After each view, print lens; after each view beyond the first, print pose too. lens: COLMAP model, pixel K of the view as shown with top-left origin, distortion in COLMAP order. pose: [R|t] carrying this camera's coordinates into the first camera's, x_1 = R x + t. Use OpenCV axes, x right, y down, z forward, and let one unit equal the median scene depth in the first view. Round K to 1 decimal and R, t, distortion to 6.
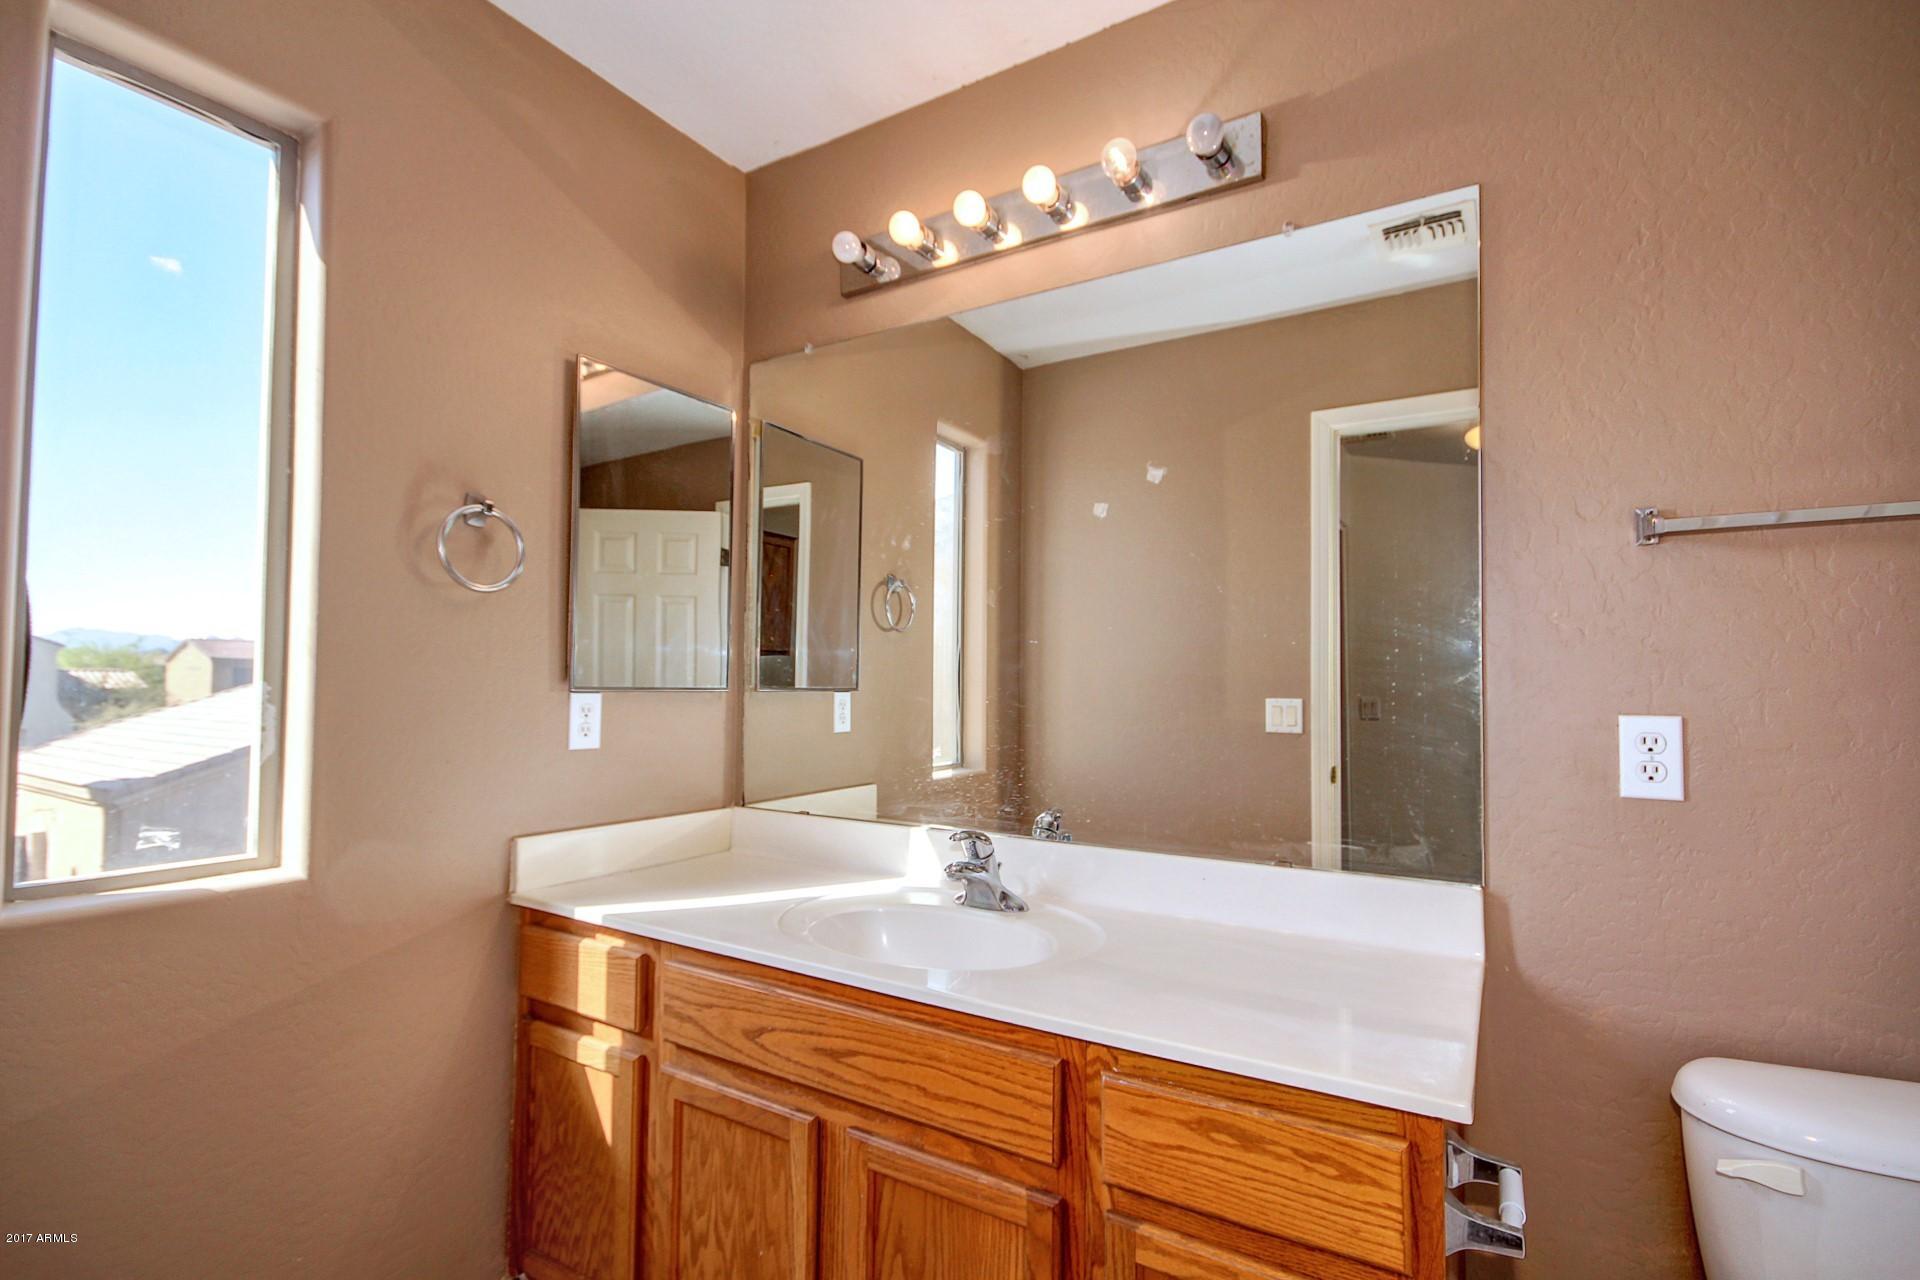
lens RADIAL K [[890.0, 0, 966.9], [0, 890.0, 642.0], [0, 0, 1]] dist [0.000296, -0.001852]
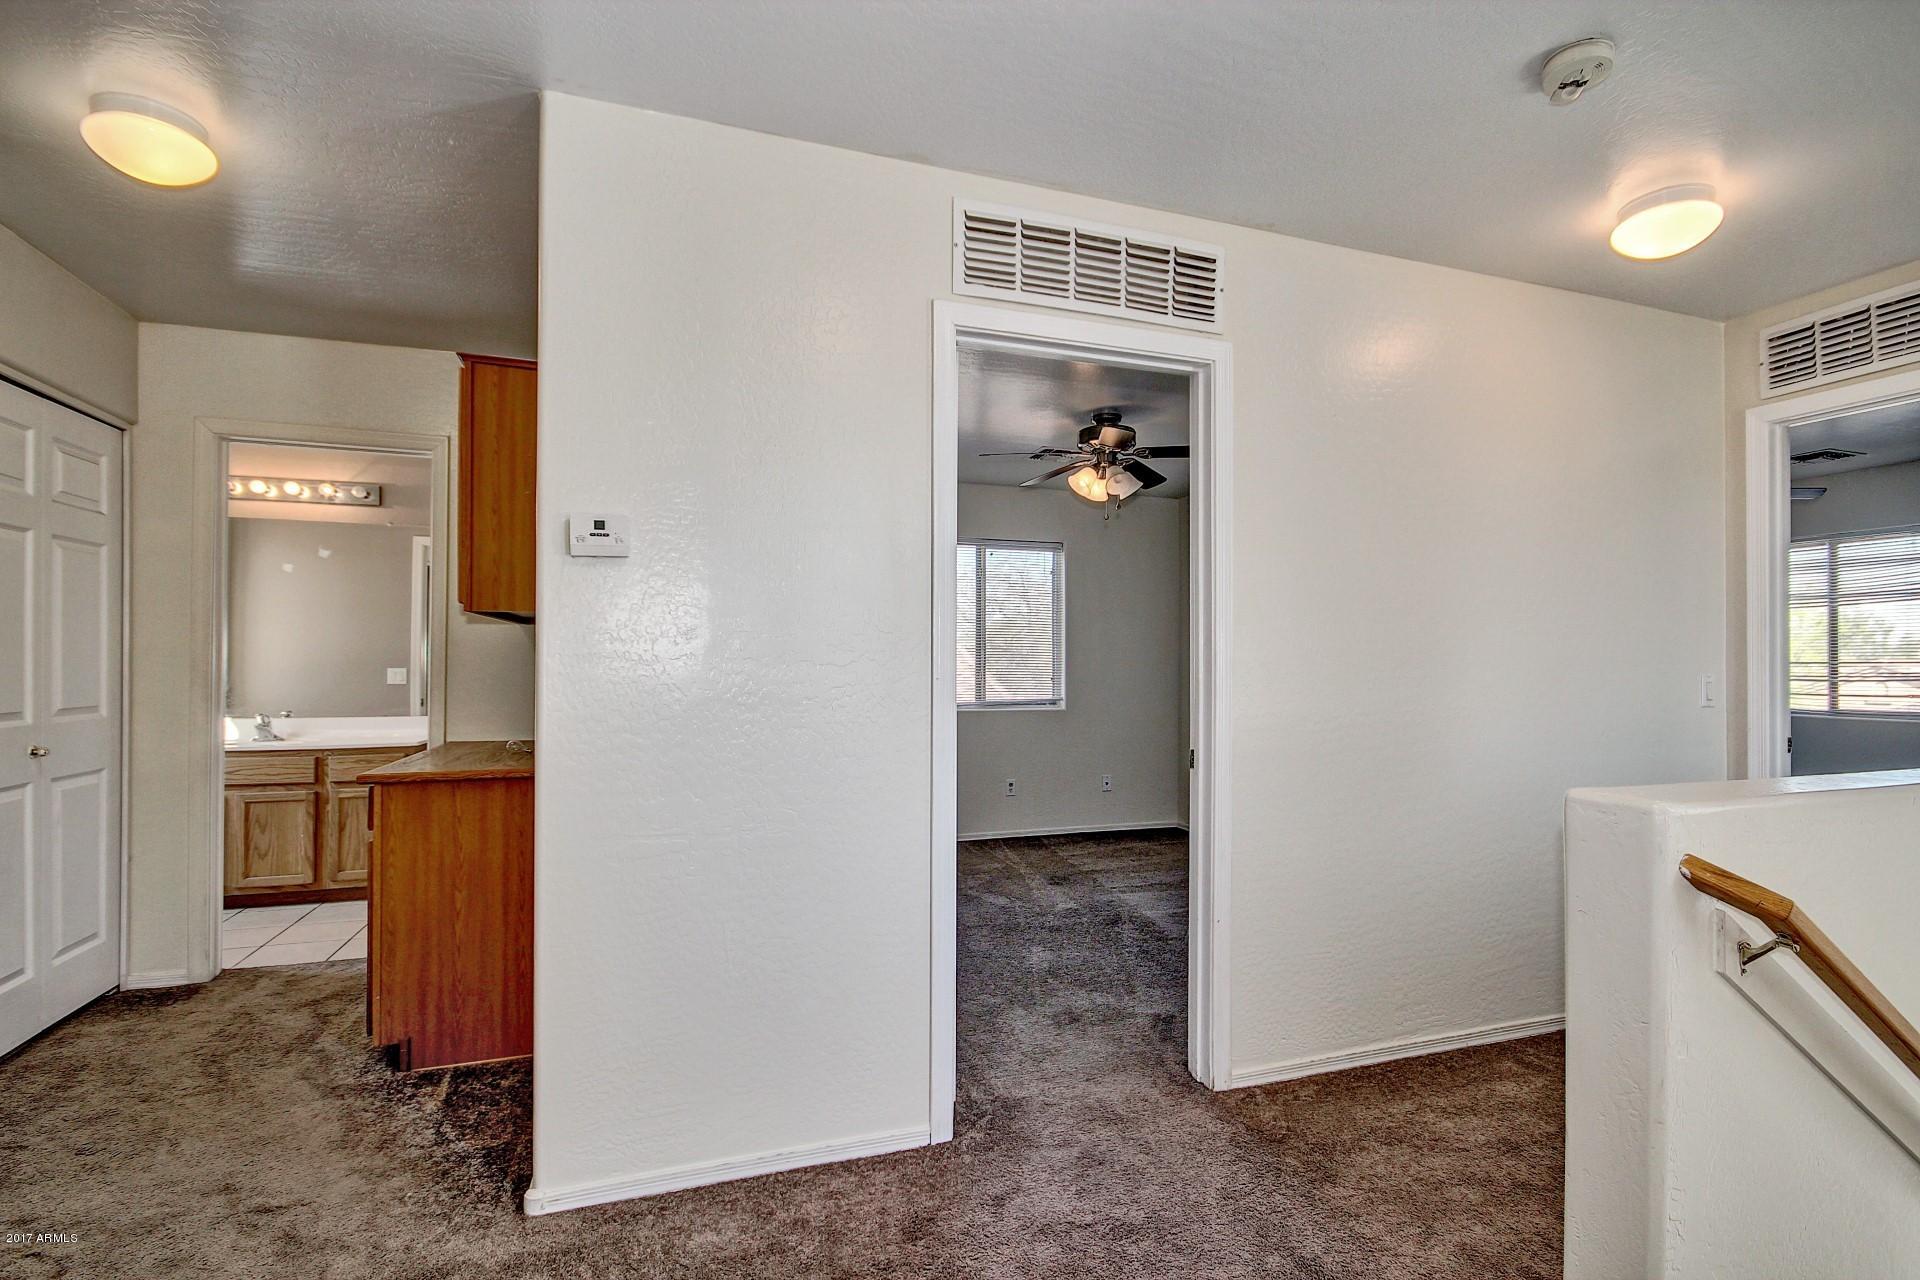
lens RADIAL K [[890.0, 0, 967.9], [0, 890.0, 653.4], [0, 0, 1]] dist [0.000296, -0.001852]
pose [[0.640139, -0.002050, 0.768256, -0.534209], [-0.028788, 0.999230, 0.026653, -0.089798], [-0.767720, -0.039179, 0.639587, -1.855807]]
